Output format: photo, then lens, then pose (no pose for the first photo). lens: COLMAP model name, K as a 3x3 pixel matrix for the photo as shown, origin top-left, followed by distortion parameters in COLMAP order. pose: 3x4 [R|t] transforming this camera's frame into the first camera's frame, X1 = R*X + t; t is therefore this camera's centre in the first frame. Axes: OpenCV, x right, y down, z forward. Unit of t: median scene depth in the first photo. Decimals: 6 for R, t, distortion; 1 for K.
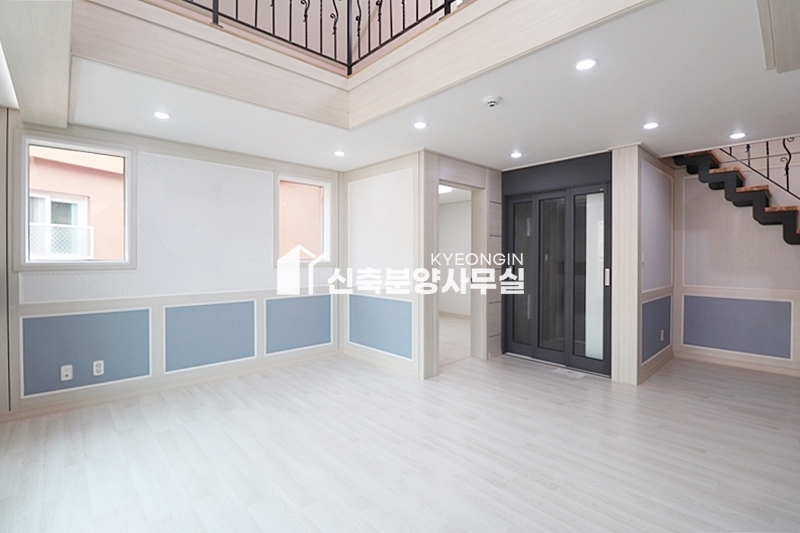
lens RADIAL K [[368.4, 0, 399.7], [0, 368.4, 260.0], [0, 0, 1]] dist [-0.010275, -0.008917]
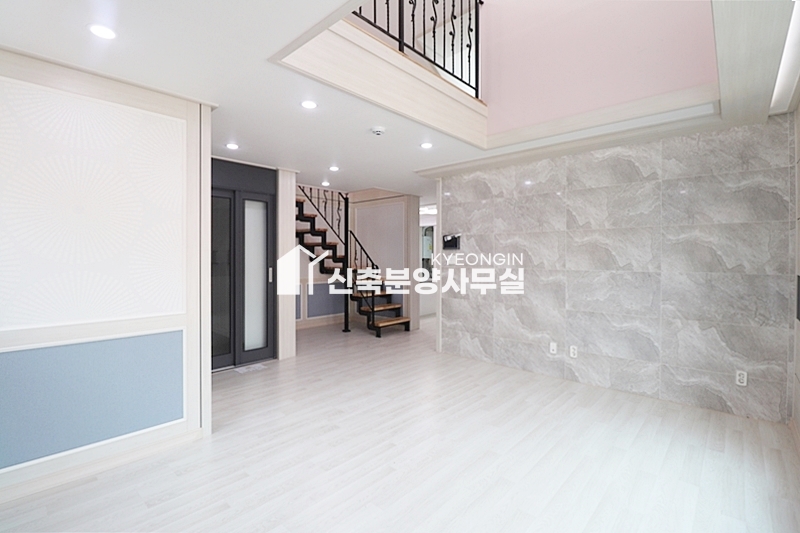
lens RADIAL K [[368.4, 0, 397.0], [0, 368.4, 260.0], [0, 0, 1]] dist [-0.010275, -0.008917]
pose [[-0.083672, -0.007242, 0.996467, -0.801799], [0.007422, 0.999941, 0.007891, -0.010473], [-0.996466, 0.008056, -0.083613, 0.859228]]
